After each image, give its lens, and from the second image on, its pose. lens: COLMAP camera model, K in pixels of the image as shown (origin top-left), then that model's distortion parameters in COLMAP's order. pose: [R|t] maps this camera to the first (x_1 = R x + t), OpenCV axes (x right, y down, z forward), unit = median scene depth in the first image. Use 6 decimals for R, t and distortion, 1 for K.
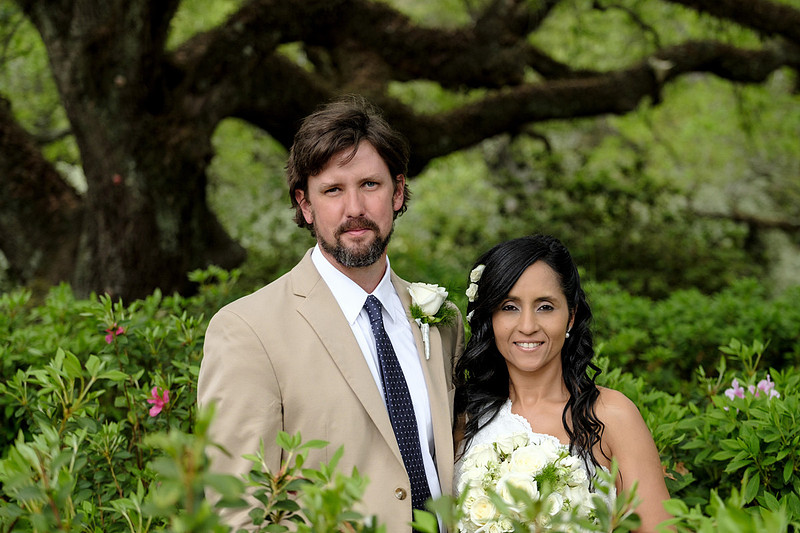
lens RADIAL K [[1760.2, 0, 400.0], [0, 1760.2, 266.5], [0, 0, 1]] dist [-0.041439, -0.279401]
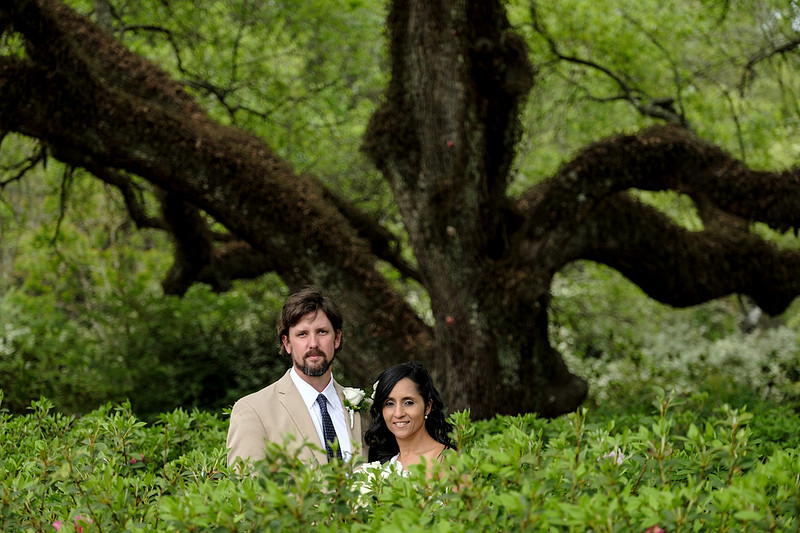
lens RADIAL K [[2623.9, 0, 400.0], [0, 2623.9, 266.5], [0, 0, 1]] dist [-1.918649, 0.325271]
pose [[0.945244, -0.014162, -0.326057, 0.326733], [-0.006722, 0.998001, -0.062835, 0.018870], [0.326296, 0.061586, 0.943259, -0.525284]]
